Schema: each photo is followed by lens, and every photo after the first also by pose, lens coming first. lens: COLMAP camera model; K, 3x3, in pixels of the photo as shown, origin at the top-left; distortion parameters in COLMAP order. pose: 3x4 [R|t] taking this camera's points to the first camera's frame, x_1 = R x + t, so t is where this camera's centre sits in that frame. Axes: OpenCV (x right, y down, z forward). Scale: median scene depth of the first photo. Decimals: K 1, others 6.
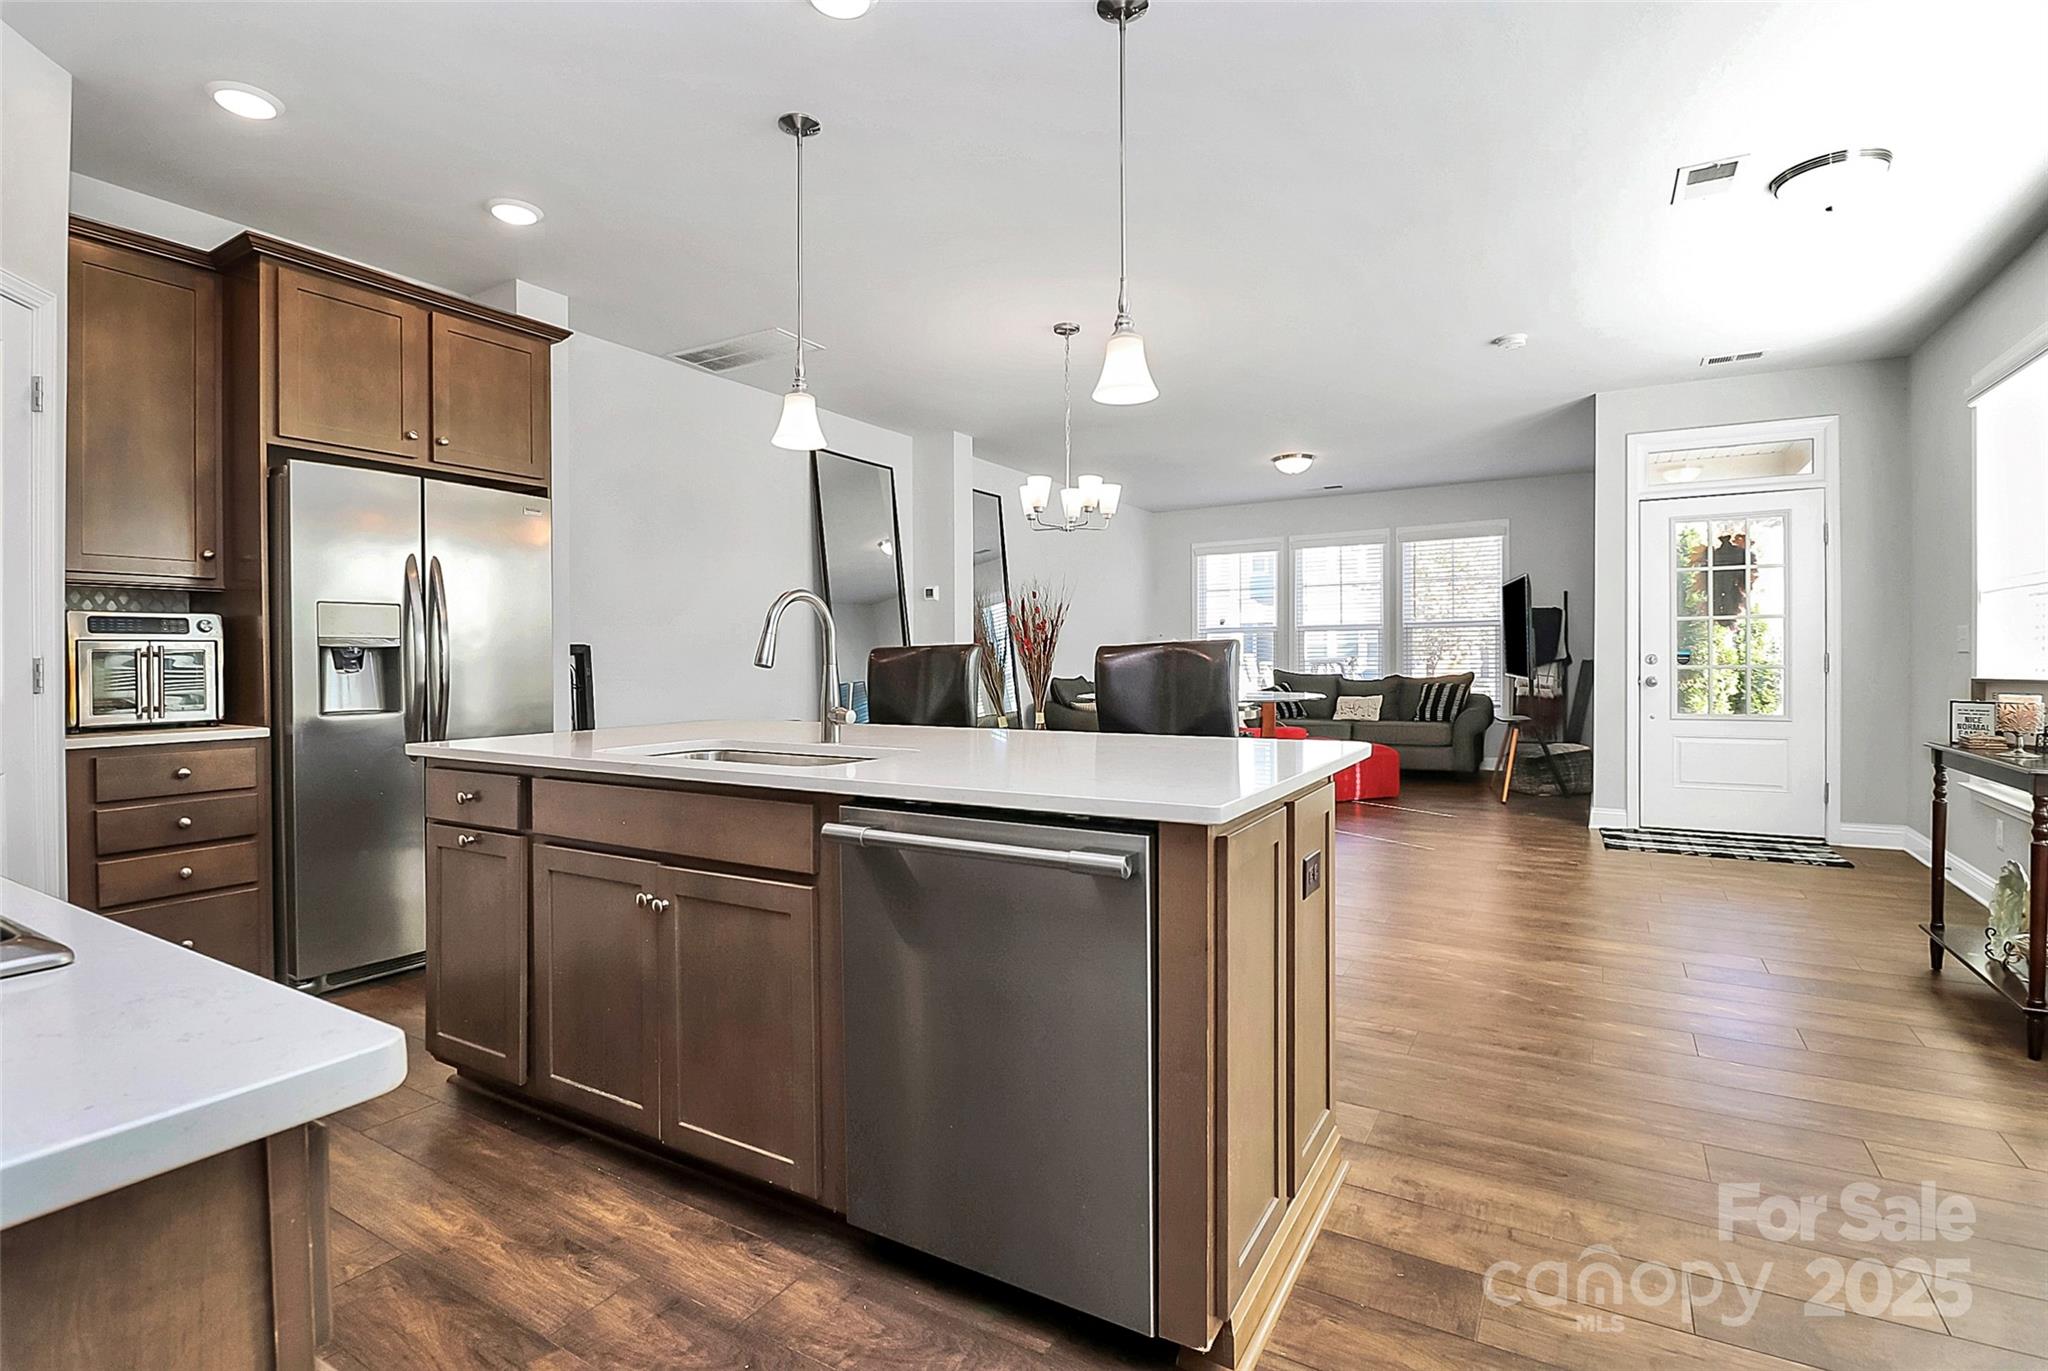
lens RADIAL K [[952.0, 0, 1022.2], [0, 952.0, 662.8], [0, 0, 1]] dist [-0.000079, -0.013545]
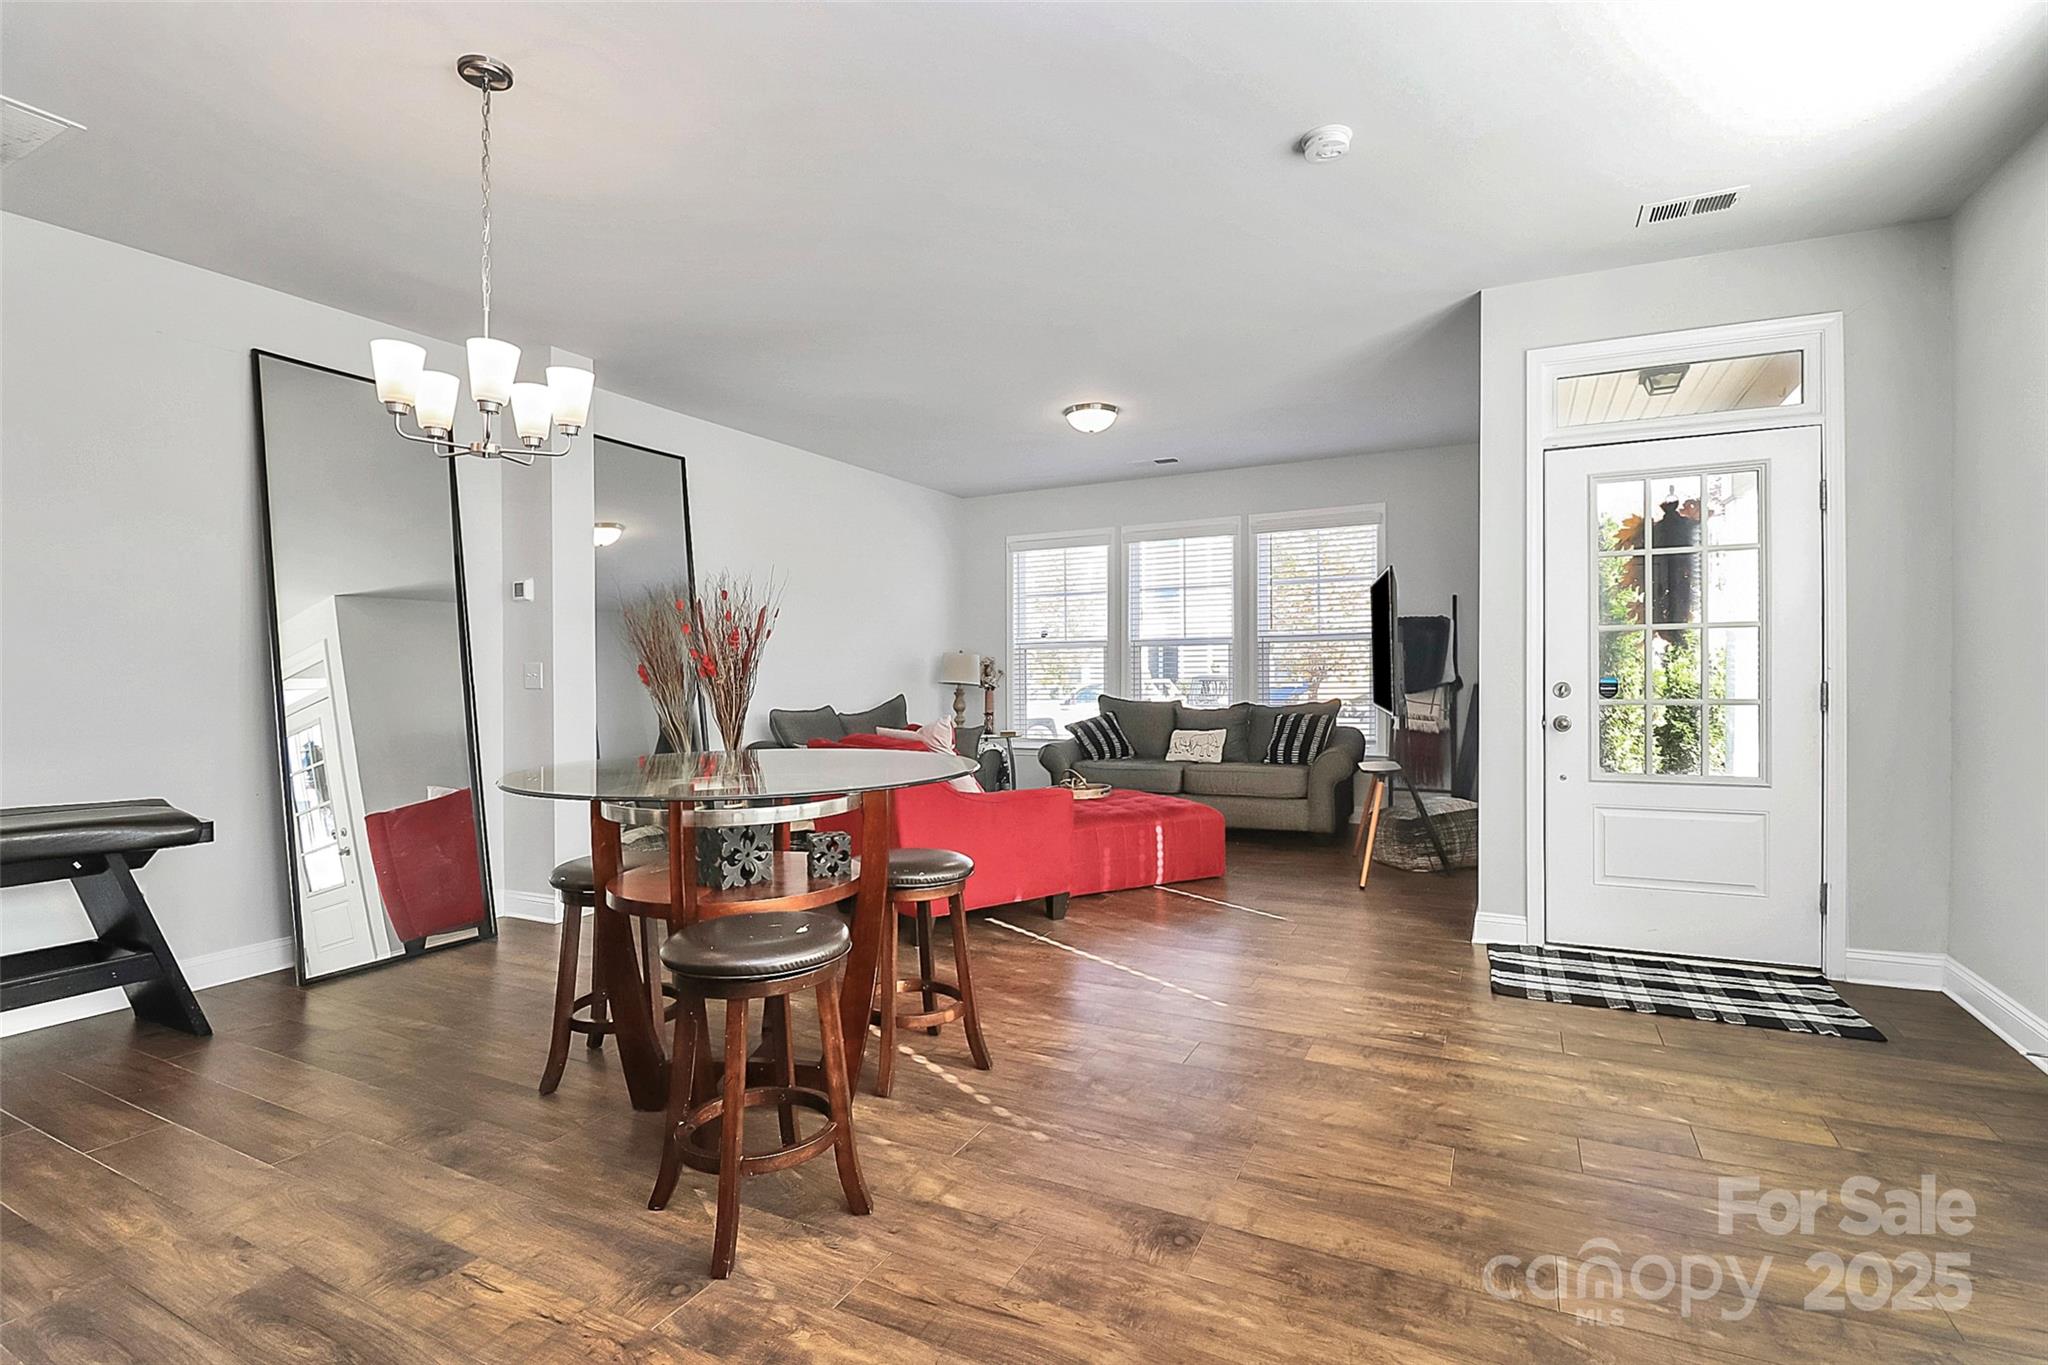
lens RADIAL K [[951.4, 0, 1022.1], [0, 951.4, 675.1], [0, 0, 1]] dist [0.000715, -0.013323]
pose [[0.997529, -0.001842, 0.070228, 0.269931], [0.001898, 0.999998, -0.000728, -0.016103], [-0.070226, 0.000859, 0.997531, 0.409884]]
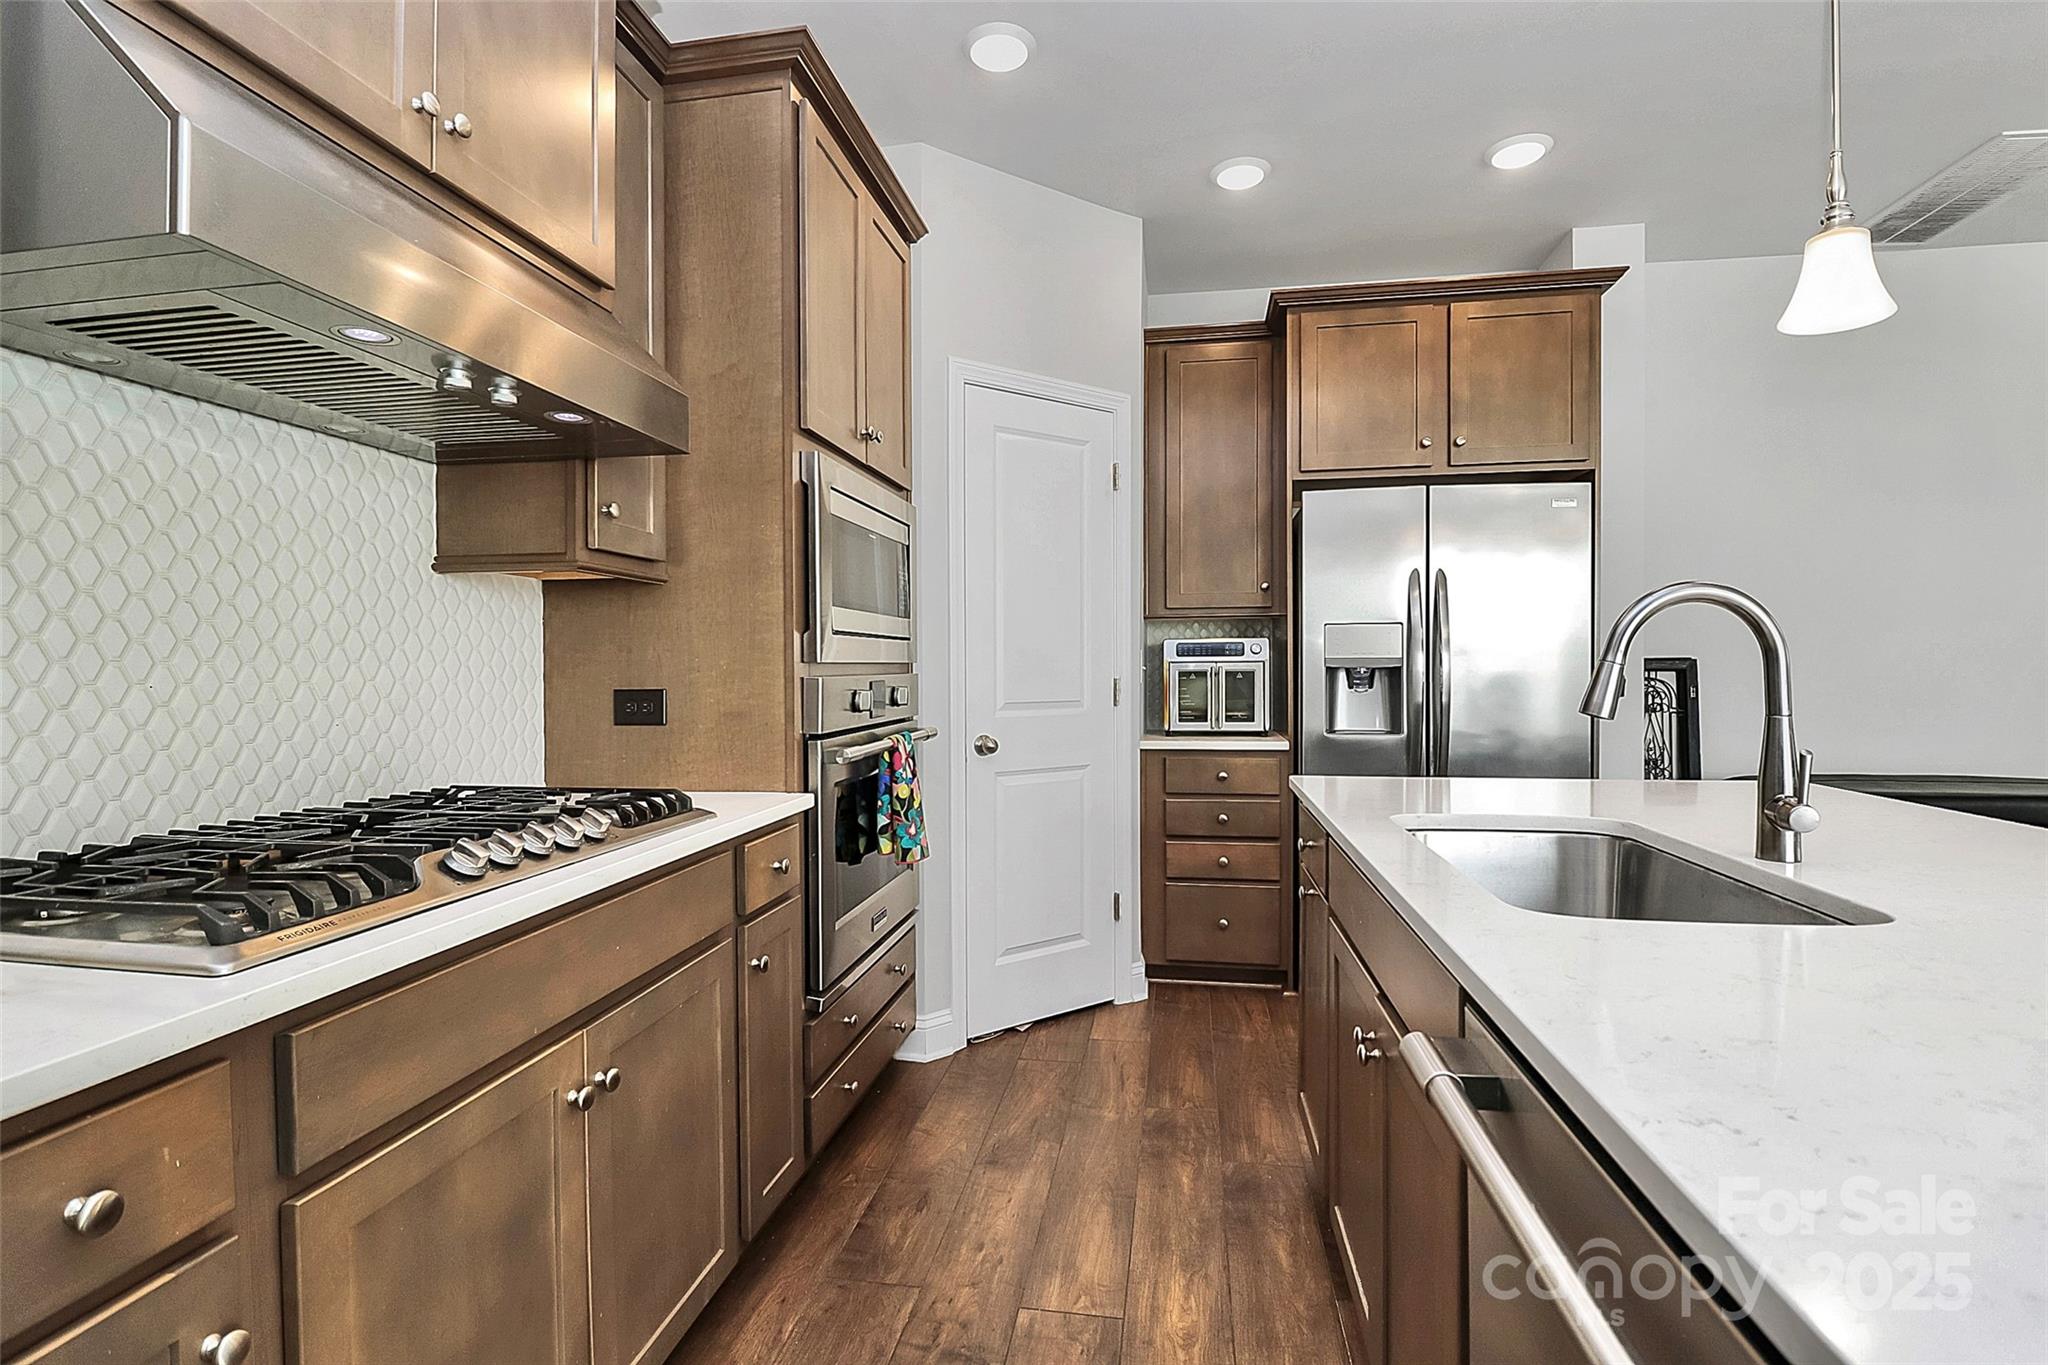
lens RADIAL K [[951.4, 0, 1022.1], [0, 951.4, 675.1], [0, 0, 1]] dist [0.000715, -0.013323]
pose [[0.361122, 0.012247, -0.932438, 0.061583], [-0.002276, 0.999922, 0.012252, -0.011489], [0.932516, -0.002302, 0.361122, 0.175781]]
